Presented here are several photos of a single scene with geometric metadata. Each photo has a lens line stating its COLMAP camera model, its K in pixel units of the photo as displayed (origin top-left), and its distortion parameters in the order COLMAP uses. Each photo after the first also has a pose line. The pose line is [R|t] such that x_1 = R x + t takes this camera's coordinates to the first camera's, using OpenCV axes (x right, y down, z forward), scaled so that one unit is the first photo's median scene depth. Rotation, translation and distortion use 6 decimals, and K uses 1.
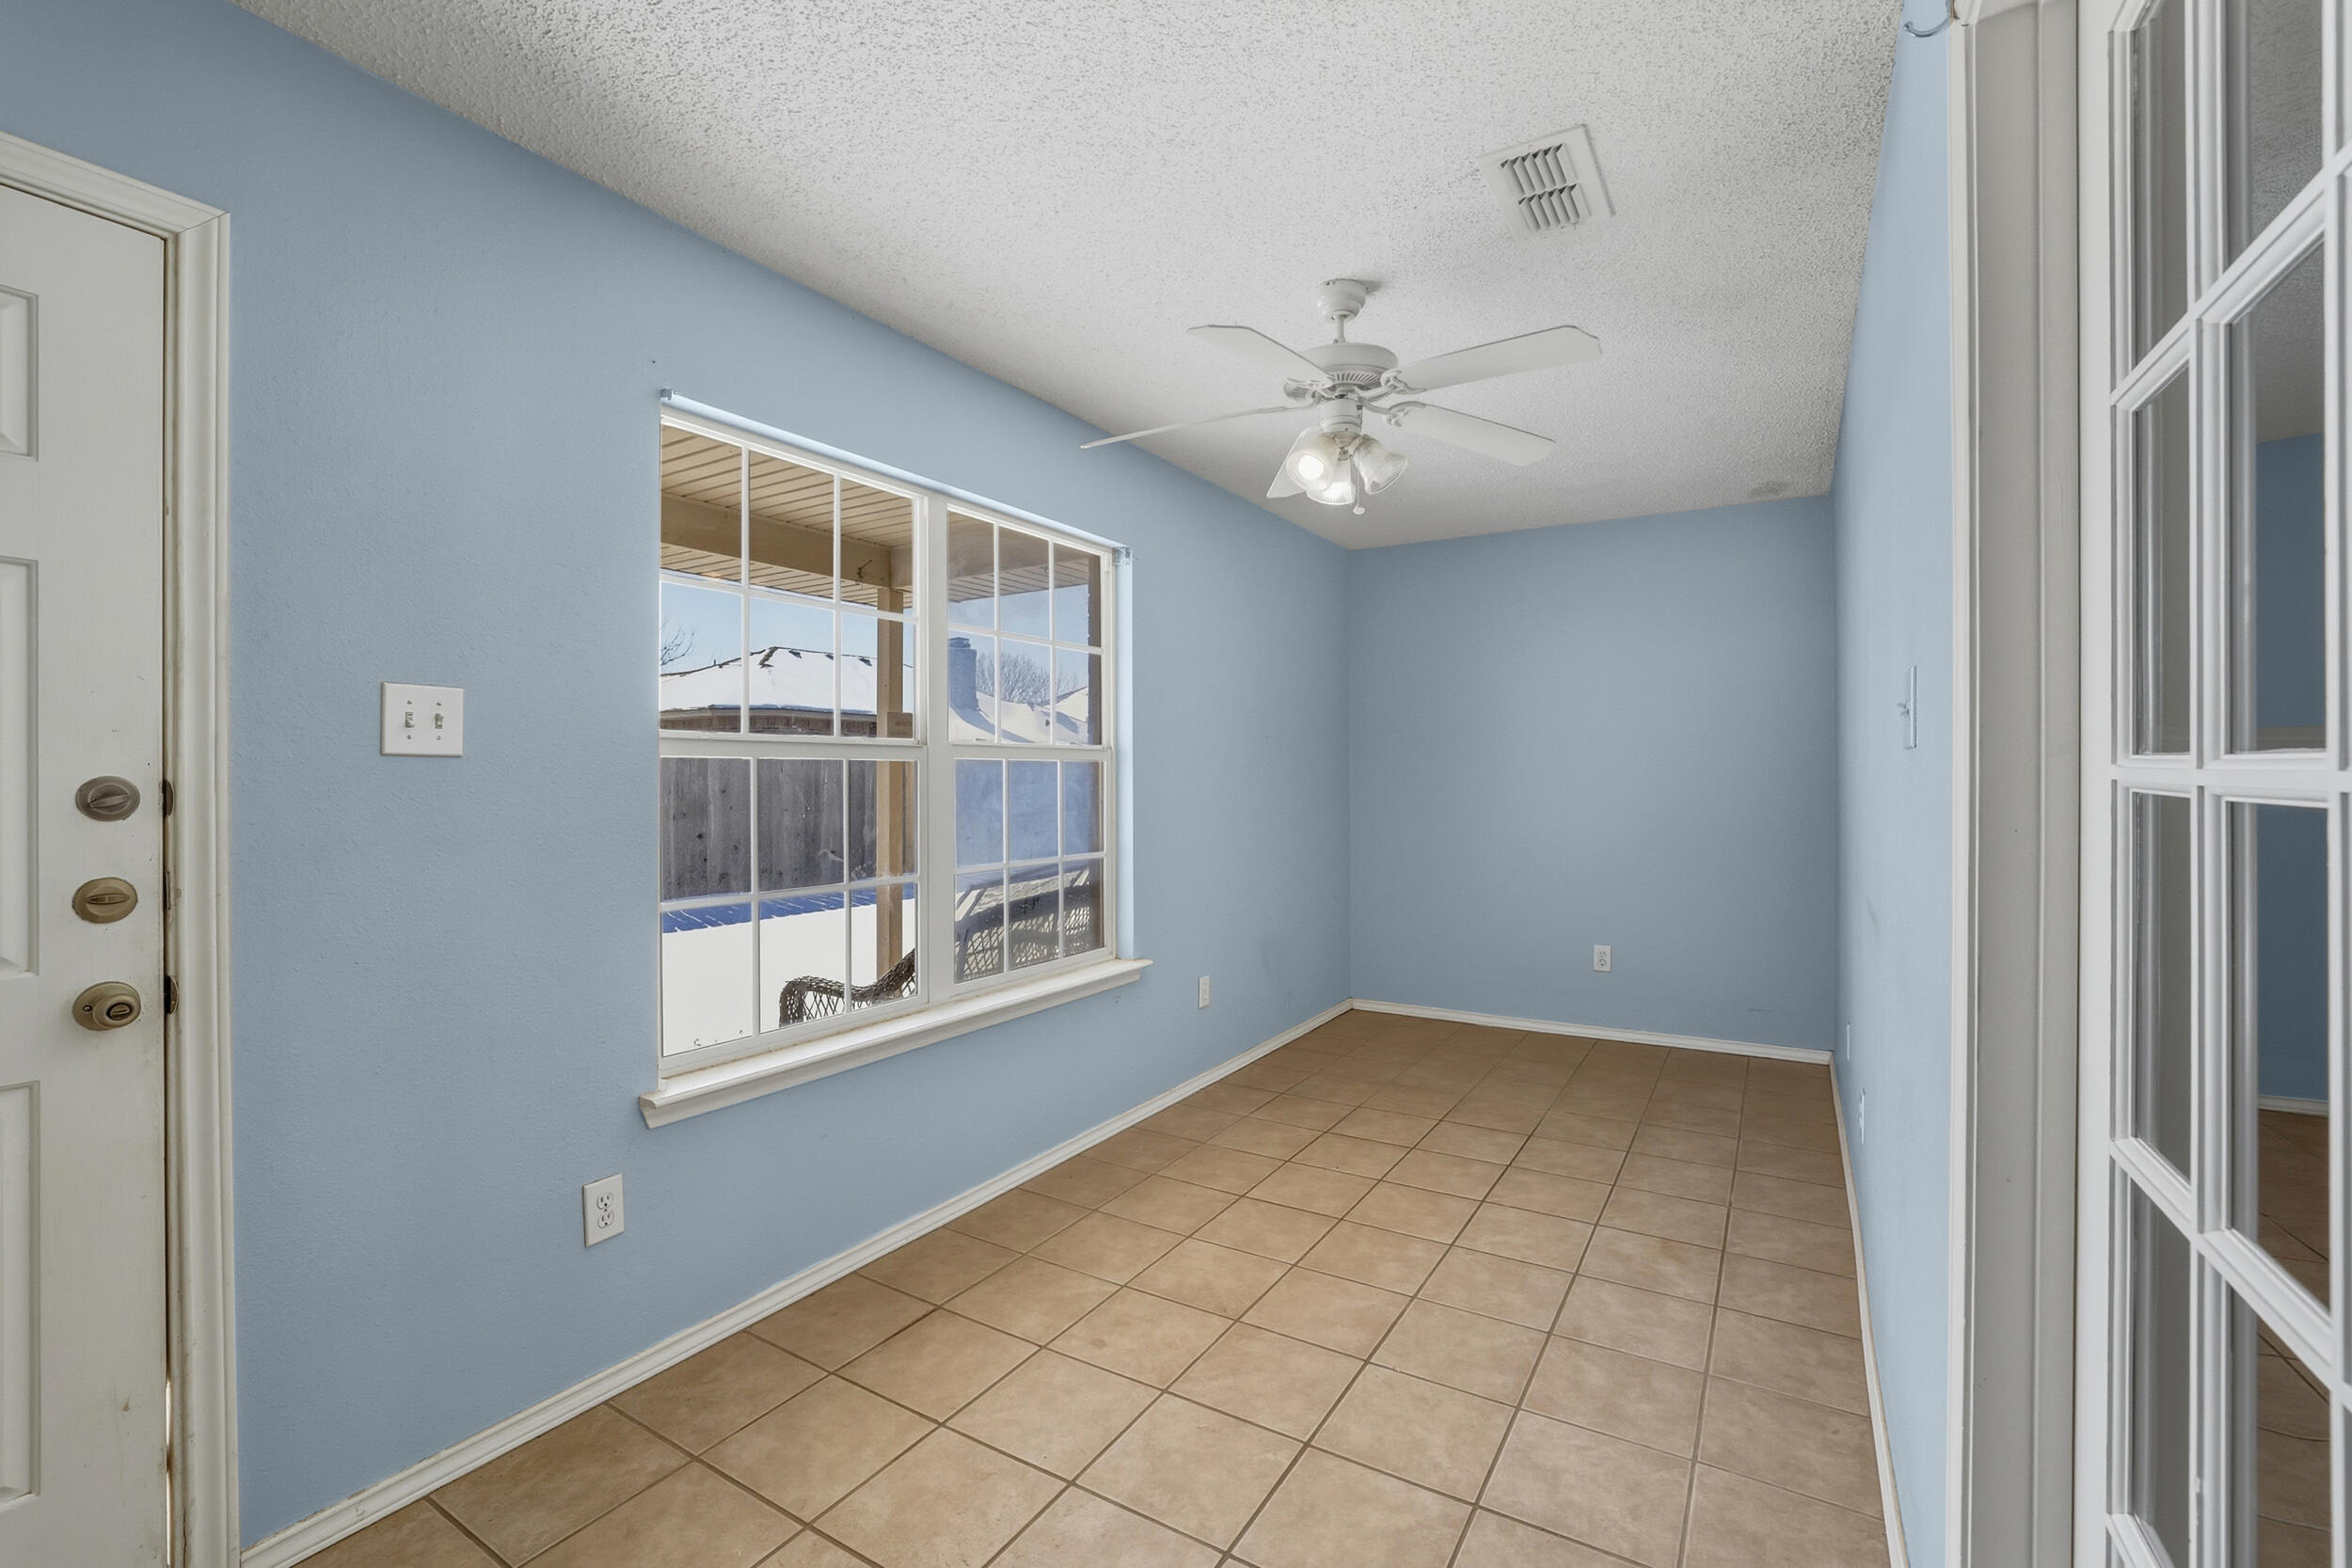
lens RADIAL K [[1012.0, 0, 1190.6], [0, 1012.0, 779.9], [0, 0, 1]] dist [-0.001225, -0.000023]
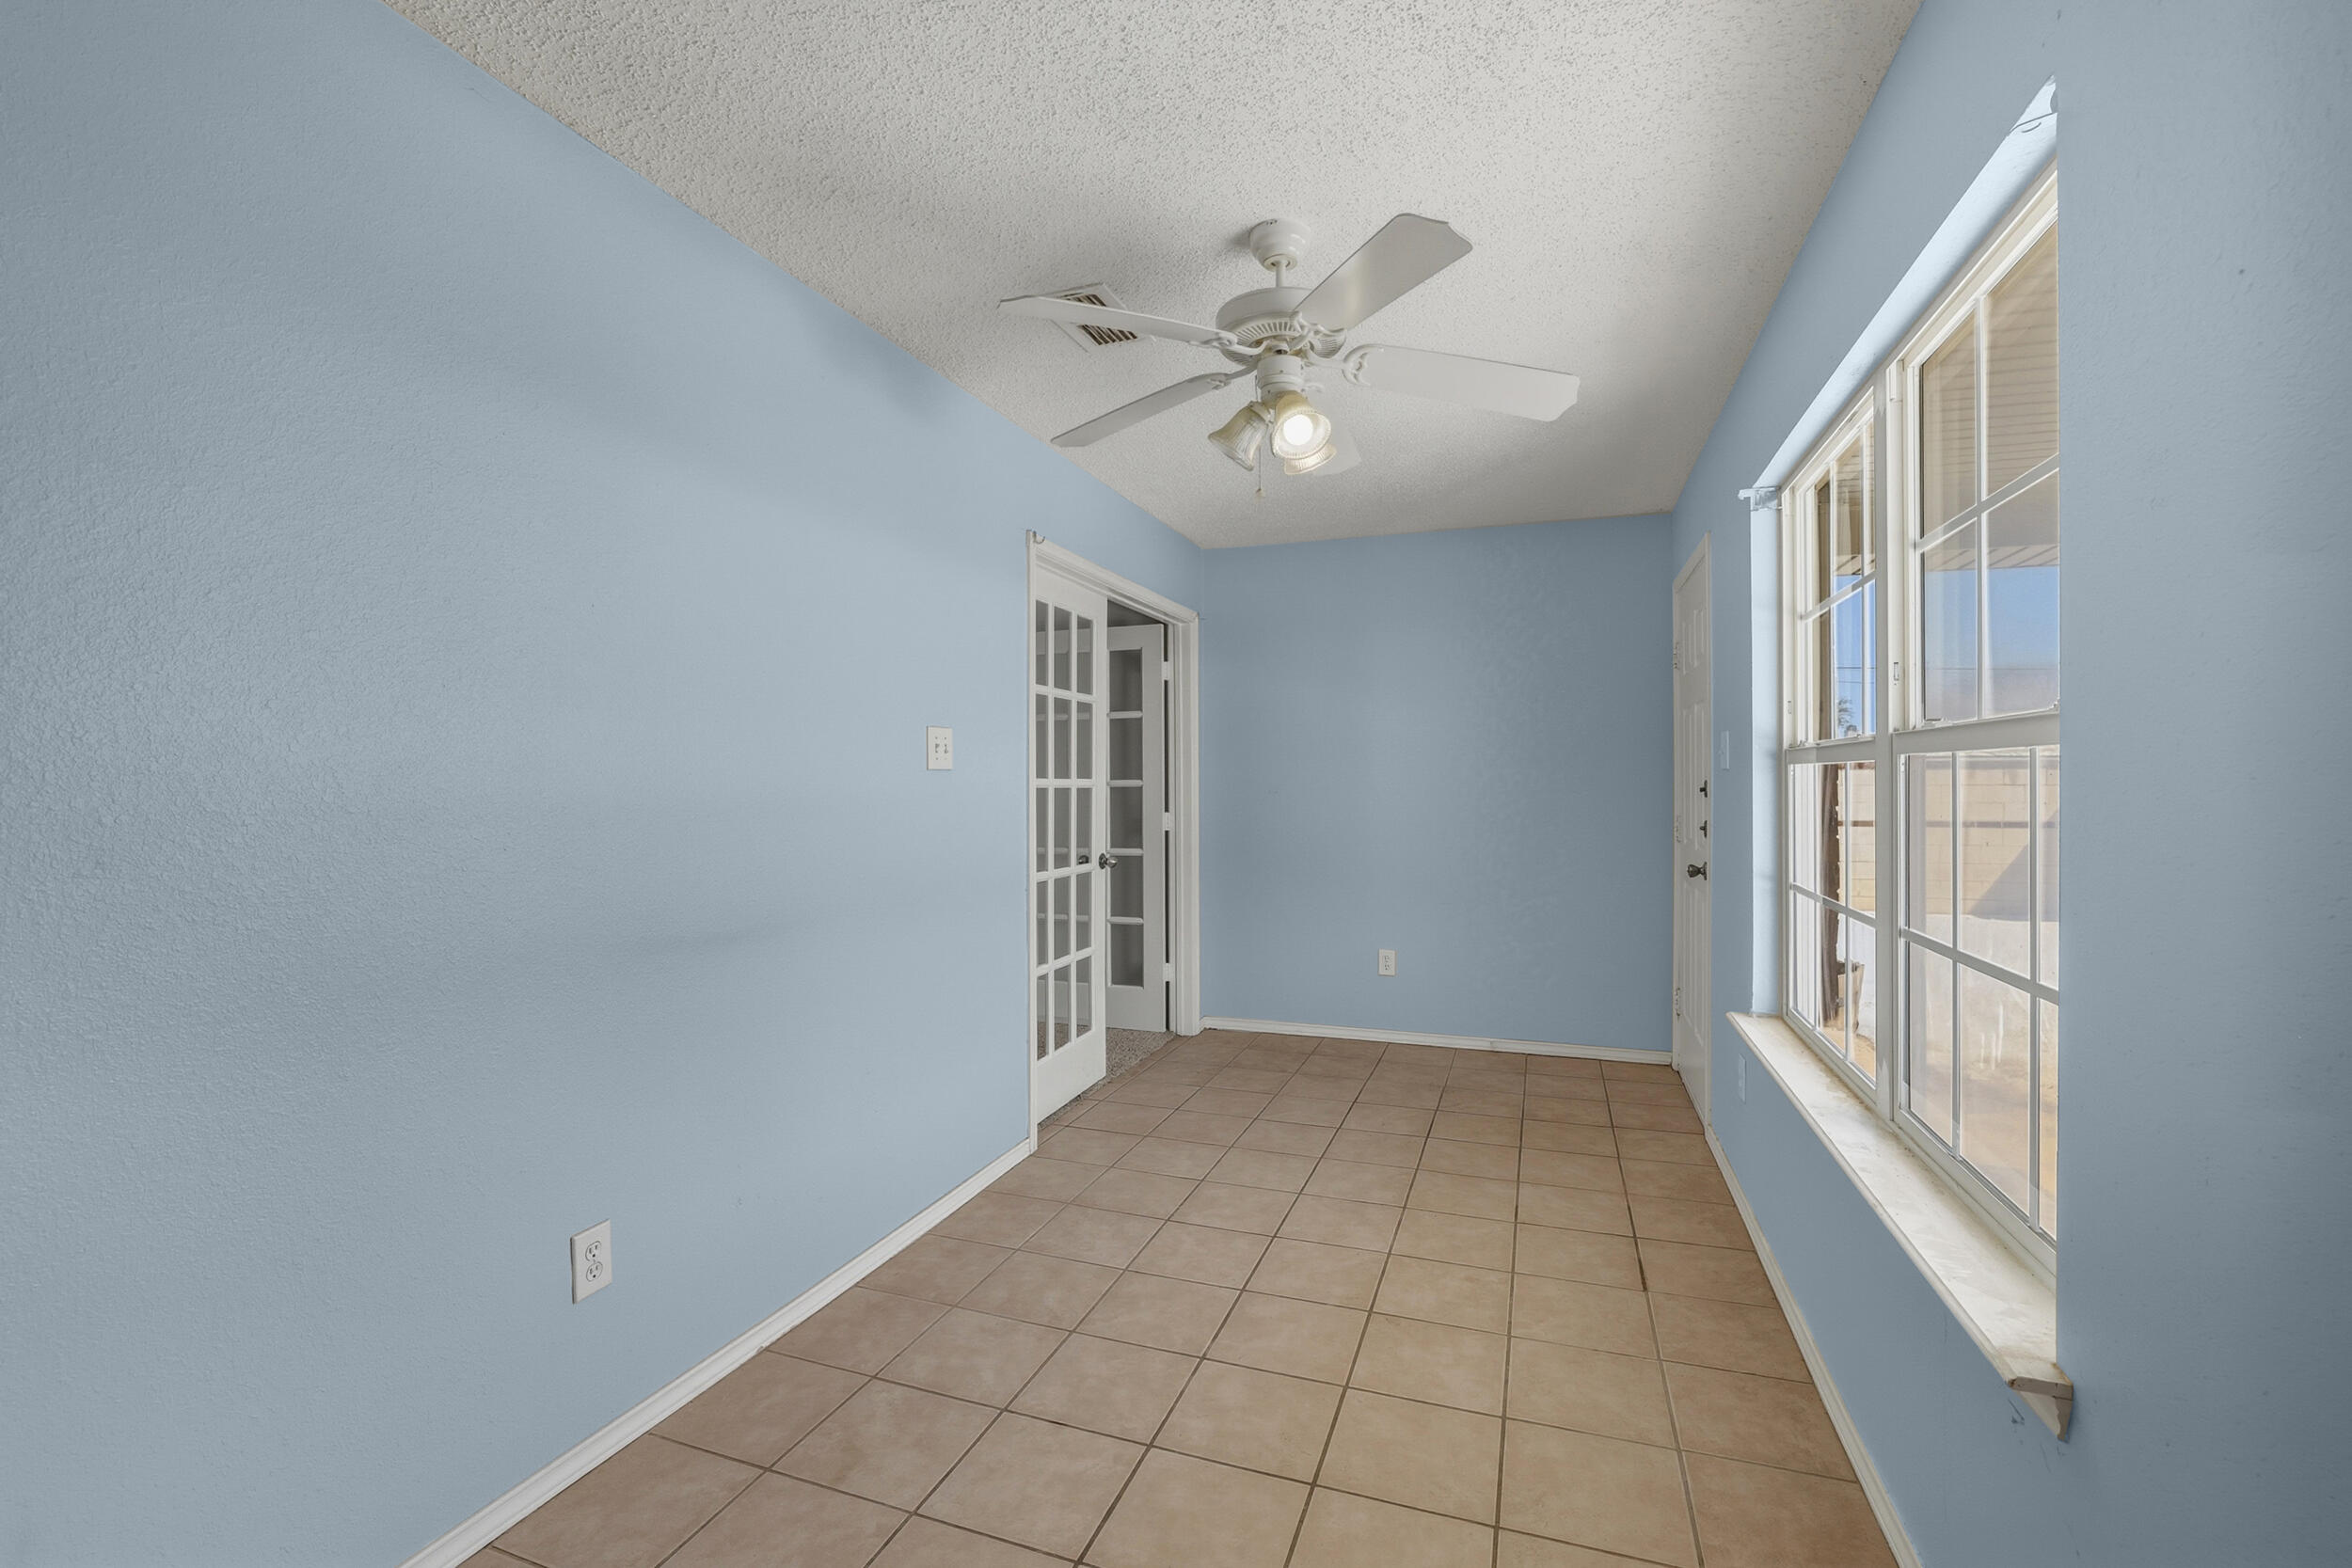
lens RADIAL K [[1012.0, 0, 1174.2], [0, 1012.0, 778.9], [0, 0, 1]] dist [-0.001225, -0.000023]
pose [[-0.982984, 0.000264, -0.183689, 0.439437], [-0.000032, 0.999999, 0.001610, -0.011209], [0.183690, 0.001588, -0.982983, 2.008382]]
